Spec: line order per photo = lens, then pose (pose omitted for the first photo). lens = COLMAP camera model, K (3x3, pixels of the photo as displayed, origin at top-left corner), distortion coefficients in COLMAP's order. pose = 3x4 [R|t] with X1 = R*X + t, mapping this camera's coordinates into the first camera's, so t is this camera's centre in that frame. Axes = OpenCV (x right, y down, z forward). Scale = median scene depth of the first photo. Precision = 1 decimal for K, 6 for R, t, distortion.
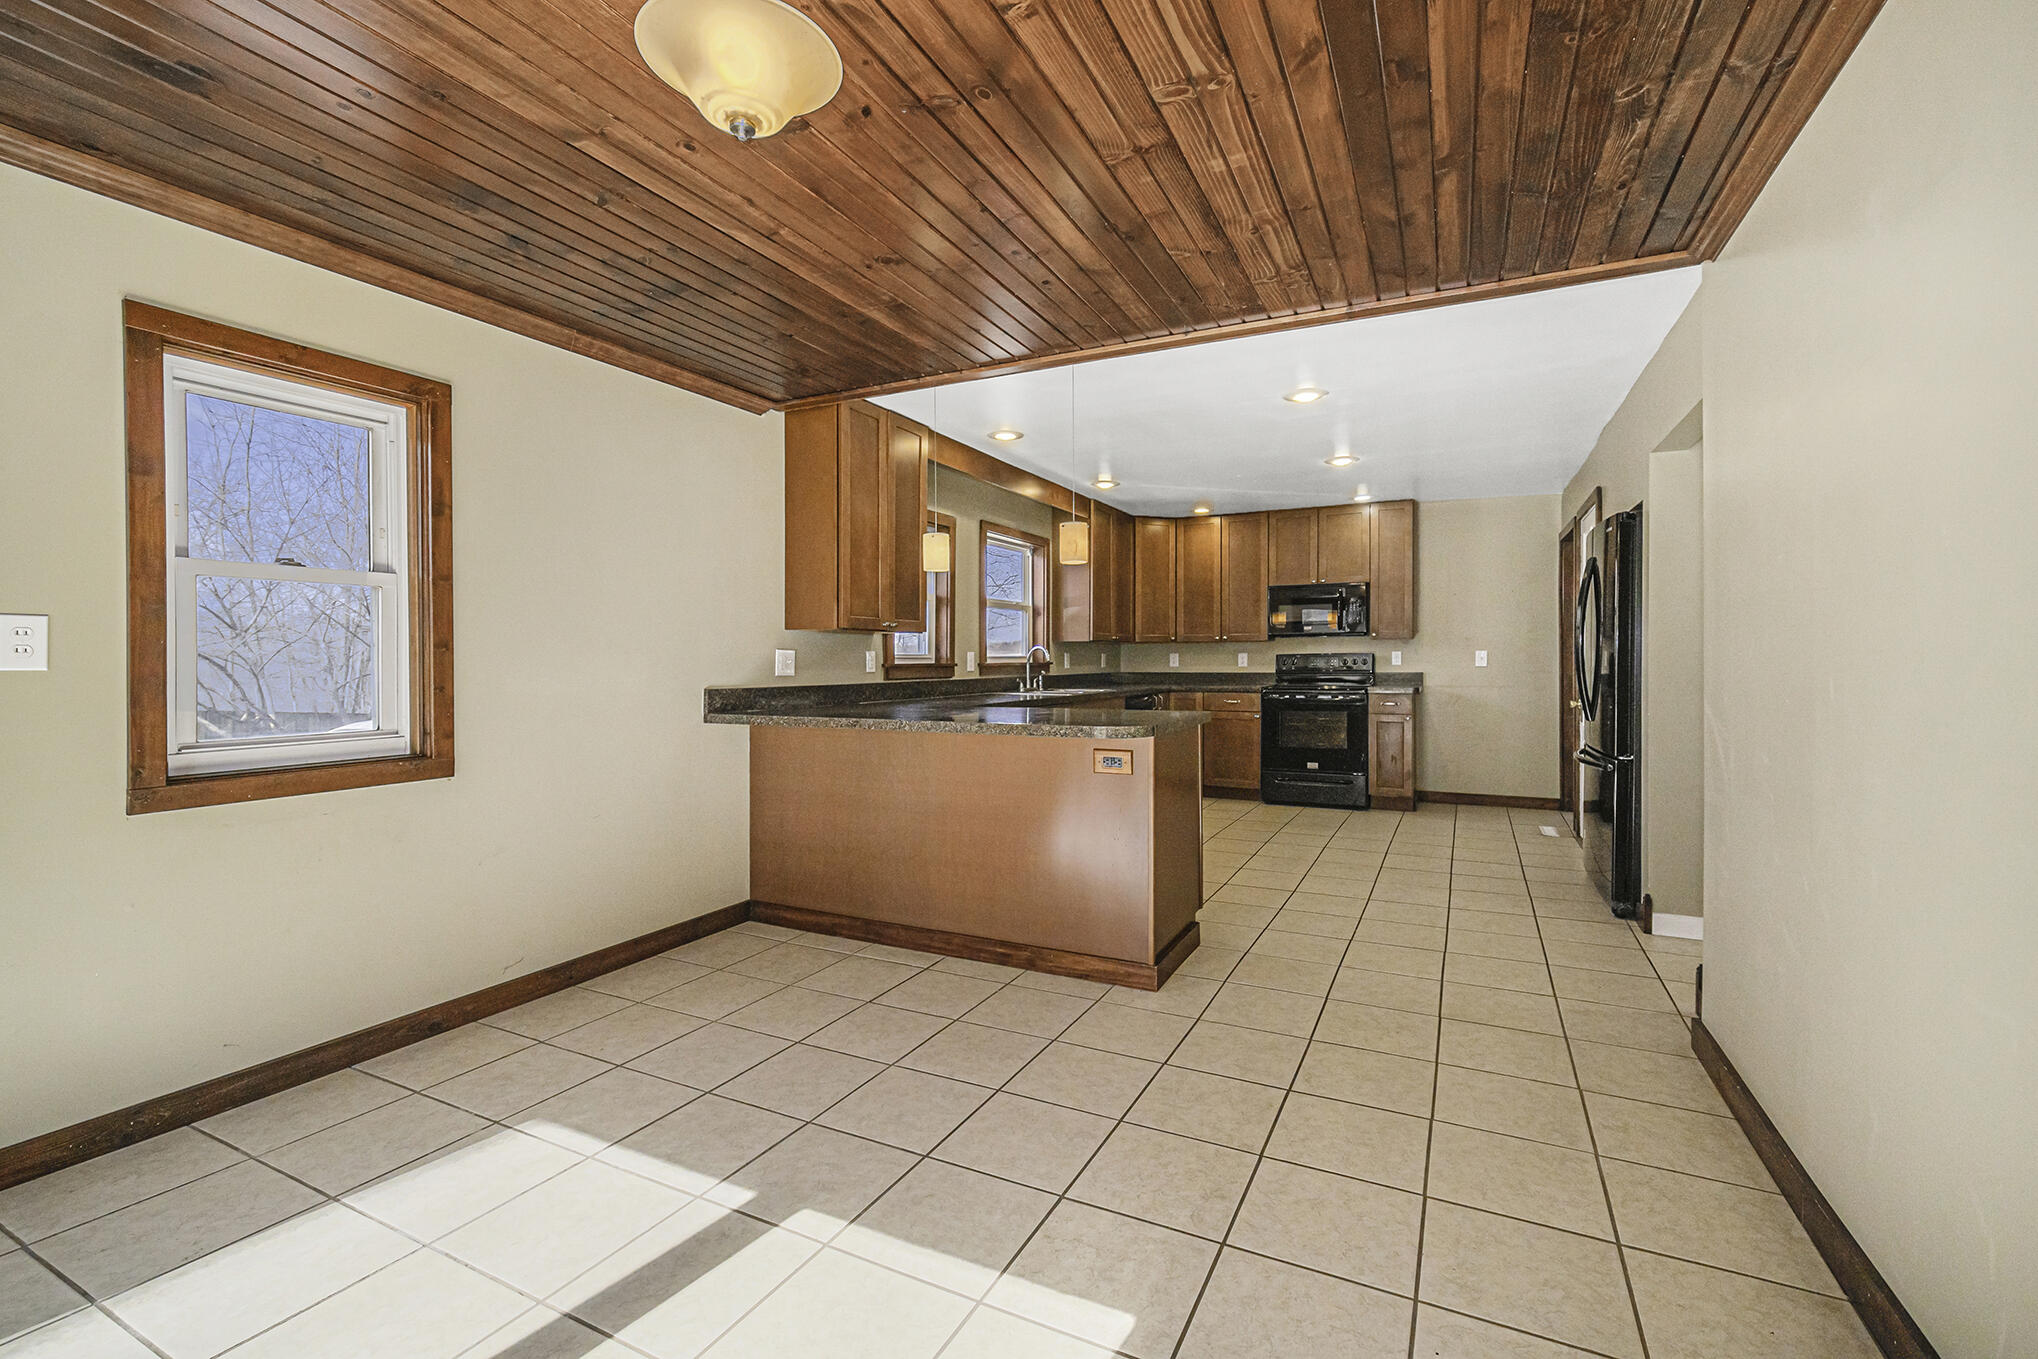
lens RADIAL K [[842.5, 0, 1035.4], [0, 842.5, 677.6], [0, 0, 1]] dist [0.000656, -0.000047]
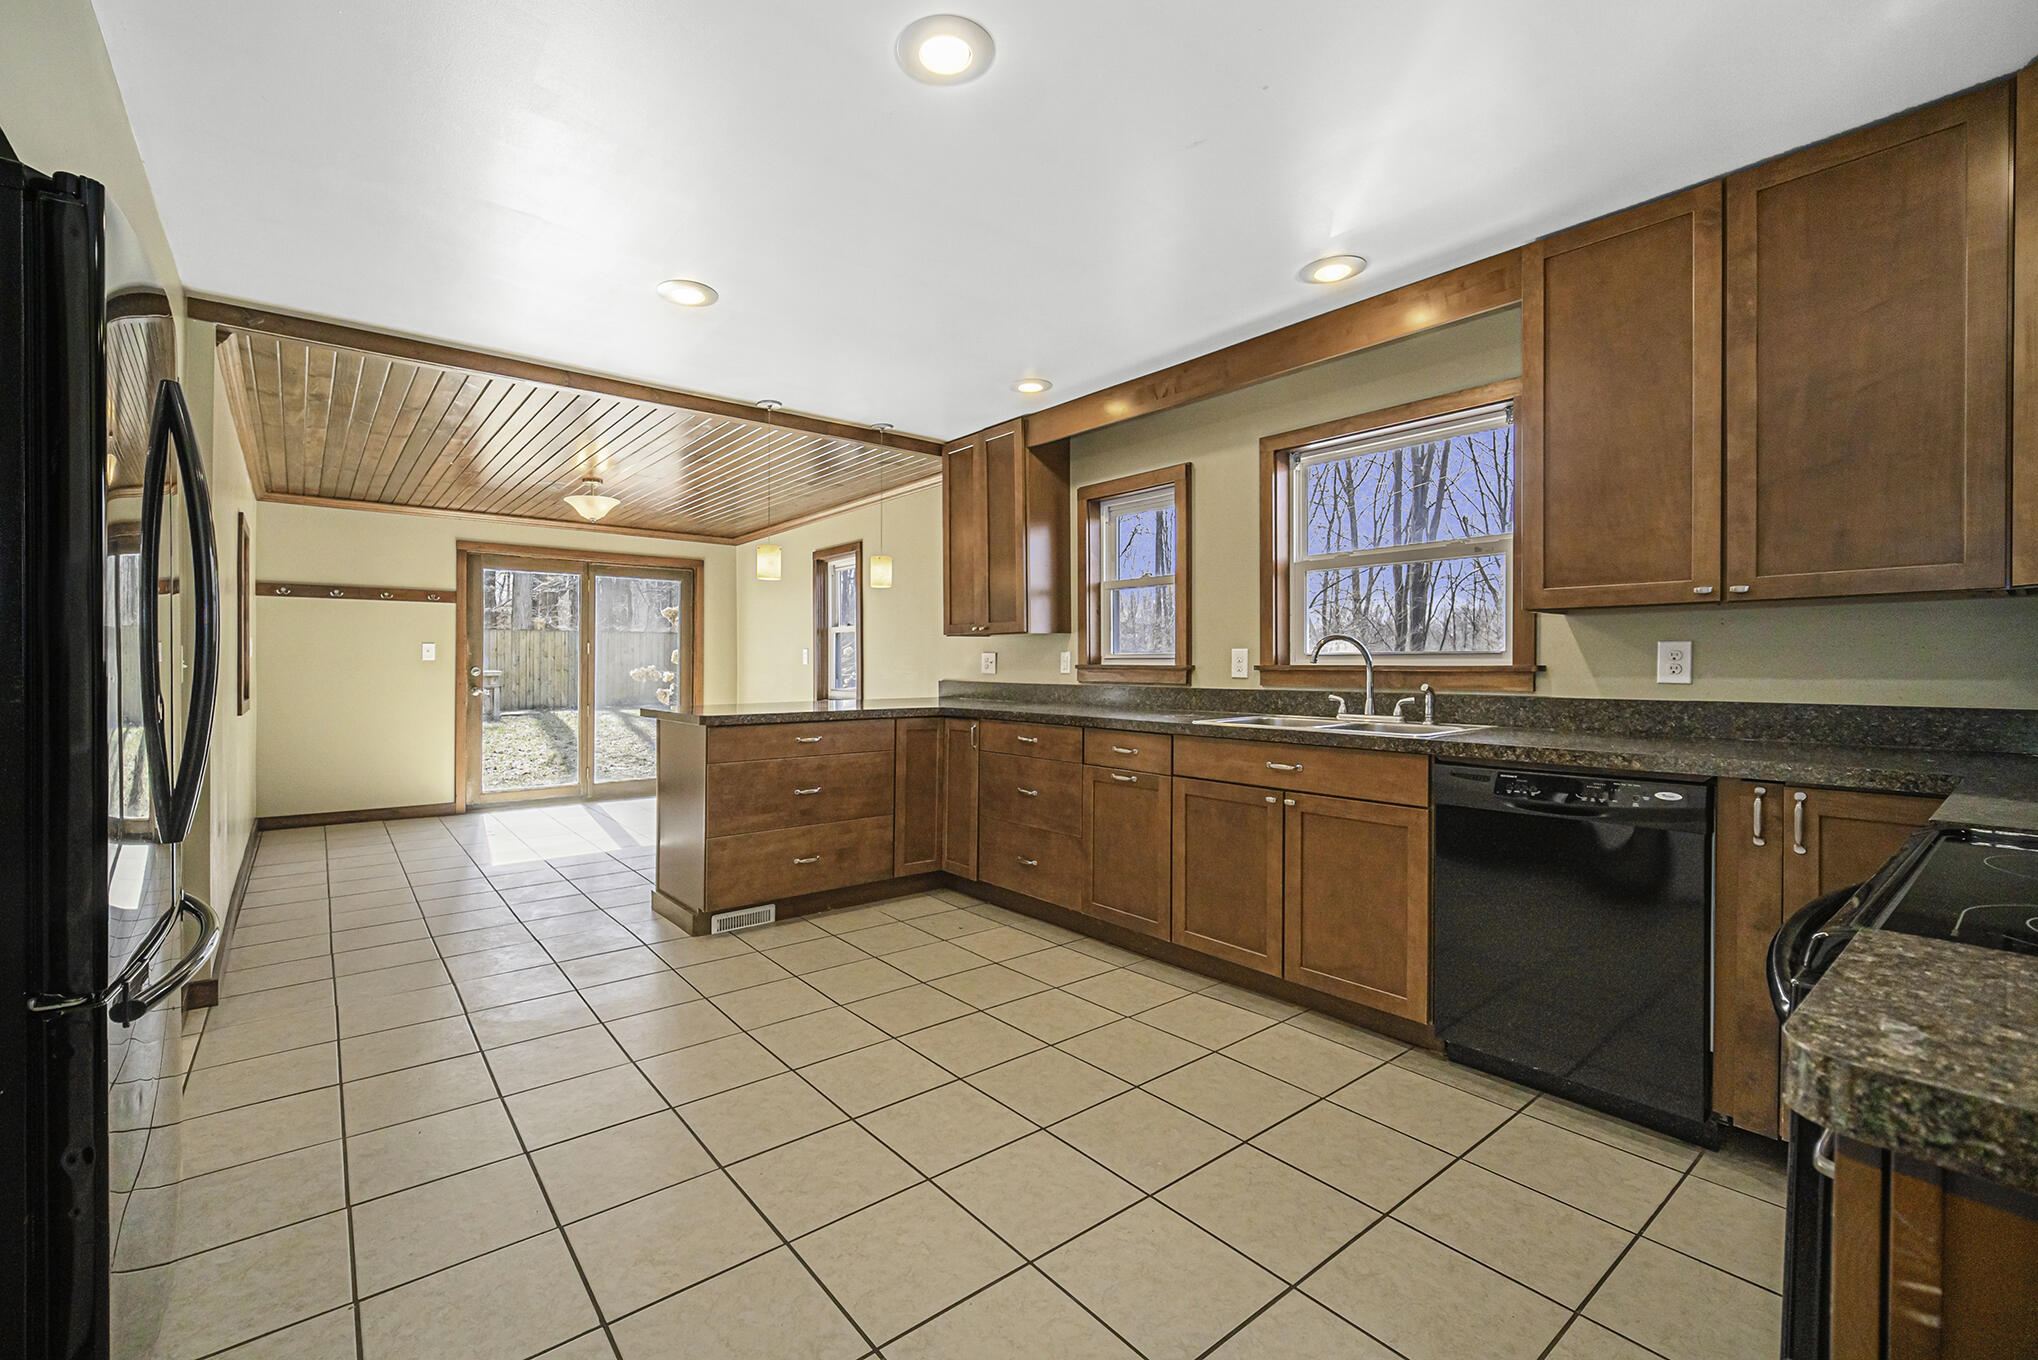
lens RADIAL K [[927.4, 0, 1004.1], [0, 927.4, 664.5], [0, 0, 1]] dist [-0.015132, -0.000195]
pose [[-0.437288, 0.007662, -0.899289, 0.534666], [-0.013596, 0.999793, 0.015129, -0.021281], [0.899219, 0.018843, -0.437094, 0.941335]]
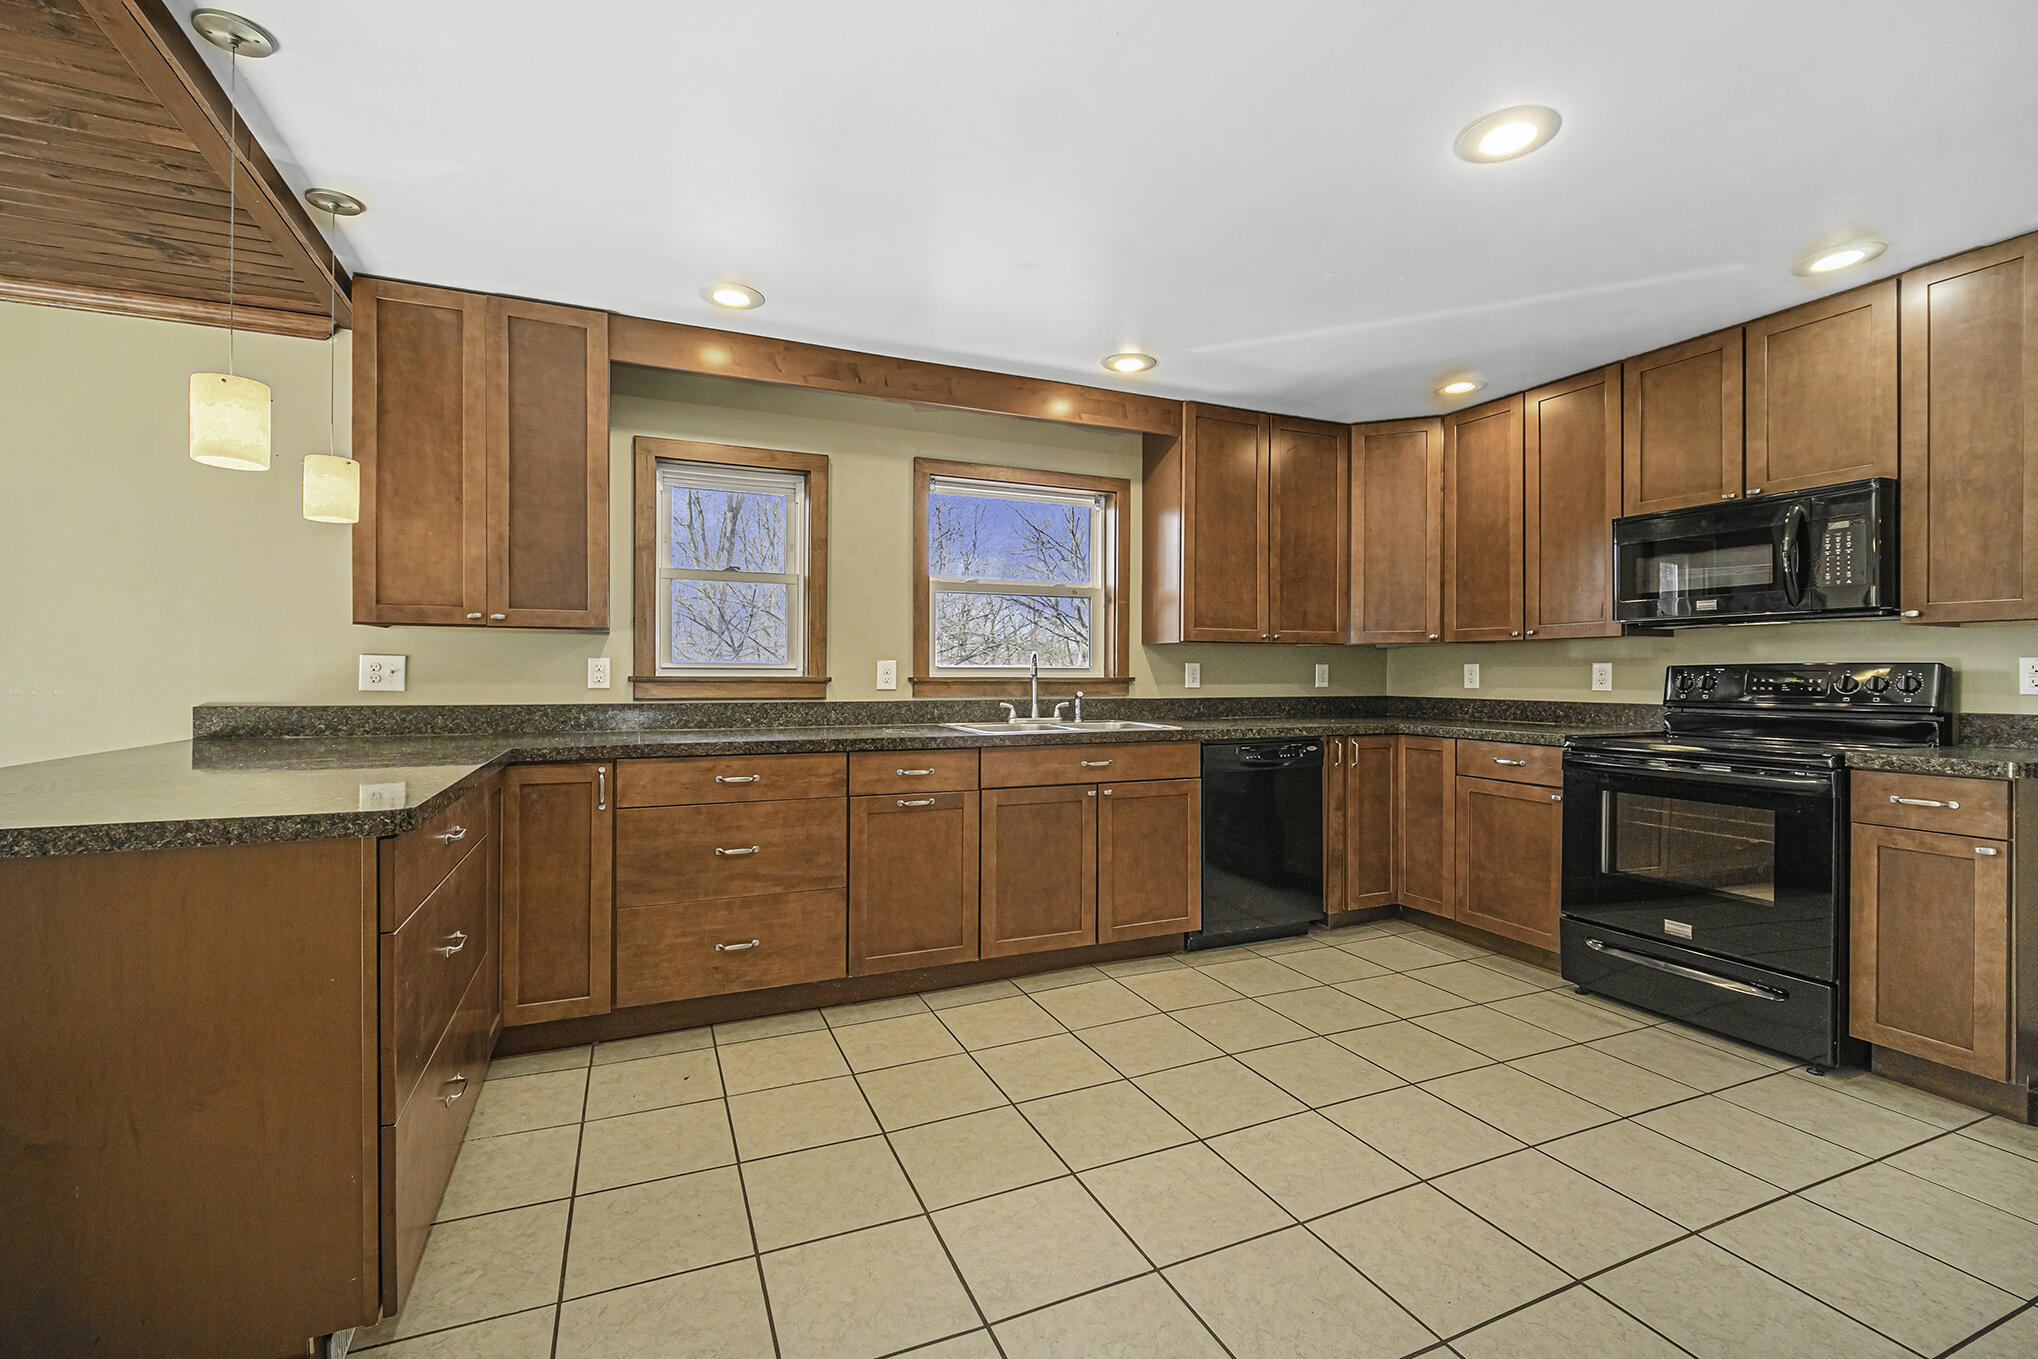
lens RADIAL K [[842.5, 0, 1007.9], [0, 842.5, 670.2], [0, 0, 1]] dist [0.000656, -0.000047]
pose [[0.767128, 0.006455, -0.641461, 0.336490], [-0.020551, 0.999683, -0.014516, -0.011903], [0.641165, 0.024319, 0.767018, 0.451270]]
